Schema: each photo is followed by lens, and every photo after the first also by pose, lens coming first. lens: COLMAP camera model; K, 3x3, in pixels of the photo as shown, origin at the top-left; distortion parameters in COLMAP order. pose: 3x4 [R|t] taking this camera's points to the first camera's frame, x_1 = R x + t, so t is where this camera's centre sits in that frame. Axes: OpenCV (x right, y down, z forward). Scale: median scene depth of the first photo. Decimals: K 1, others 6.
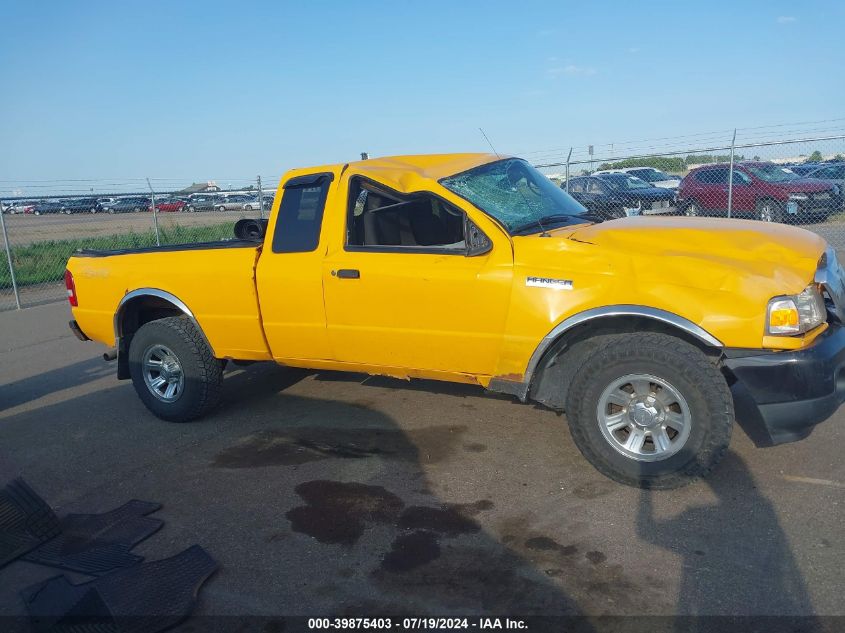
lens RADIAL K [[661.7, 0, 422.5], [0, 661.7, 316.5], [0, 0, 1]] dist [0.106404, -0.154804]
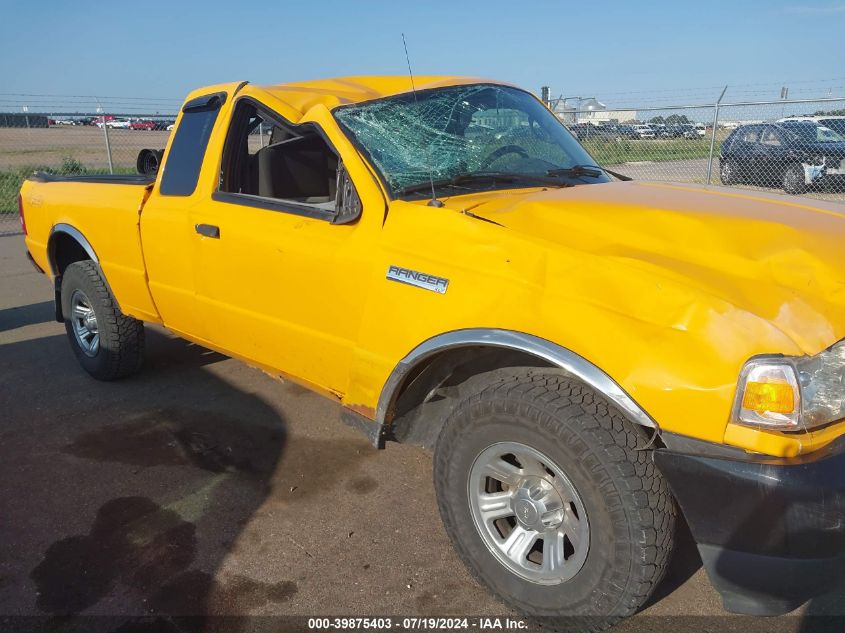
lens RADIAL K [[661.7, 0, 422.5], [0, 661.7, 316.5], [0, 0, 1]] dist [0.106404, -0.154804]
pose [[0.965527, 0.118642, -0.231694, 0.334665], [-0.097588, 0.990155, 0.100346, -0.075975], [0.241318, -0.074277, 0.967599, 0.365071]]
